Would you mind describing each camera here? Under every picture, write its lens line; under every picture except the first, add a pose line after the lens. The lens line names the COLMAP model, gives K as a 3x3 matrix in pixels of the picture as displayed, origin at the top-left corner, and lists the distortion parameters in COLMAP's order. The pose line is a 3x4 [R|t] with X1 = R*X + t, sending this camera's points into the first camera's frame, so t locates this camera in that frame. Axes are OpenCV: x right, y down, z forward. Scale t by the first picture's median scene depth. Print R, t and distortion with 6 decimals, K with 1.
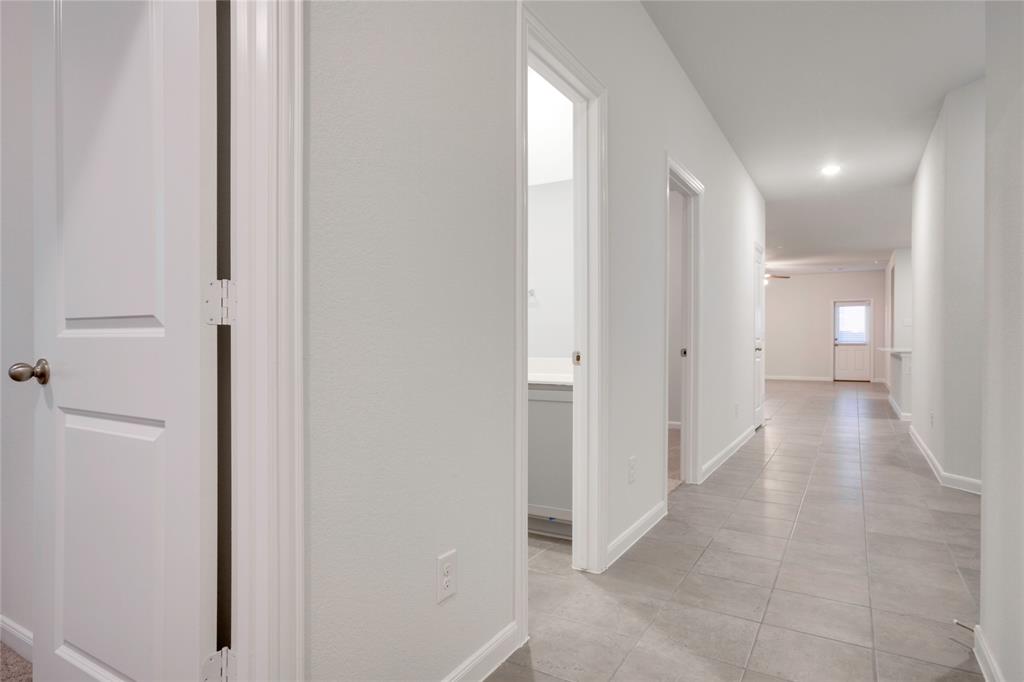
lens RADIAL K [[609.0, 0, 512.0], [0, 609.0, 341.0], [0, 0, 1]] dist [-0.006760, 0.019606]
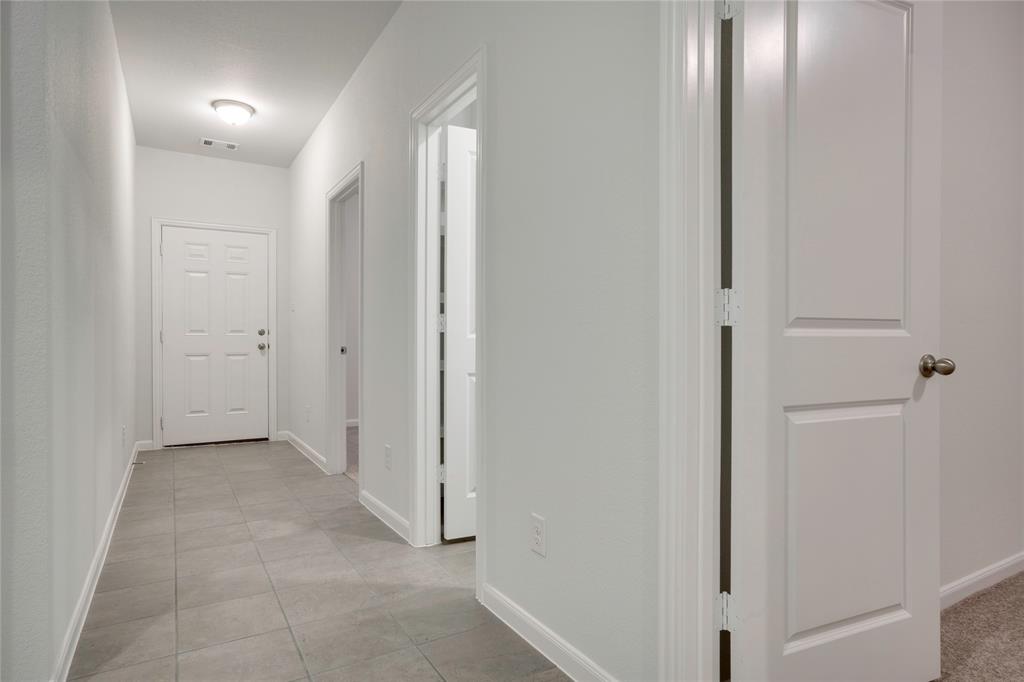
lens RADIAL K [[567.7, 0, 512.0], [0, 567.7, 341.0], [0, 0, 1]] dist [-0.053762, 0.049483]
pose [[-0.486476, 0.006128, -0.873673, 0.936870], [0.002035, 0.999981, 0.005881, -0.006416], [0.873692, 0.001083, -0.486479, 1.606256]]
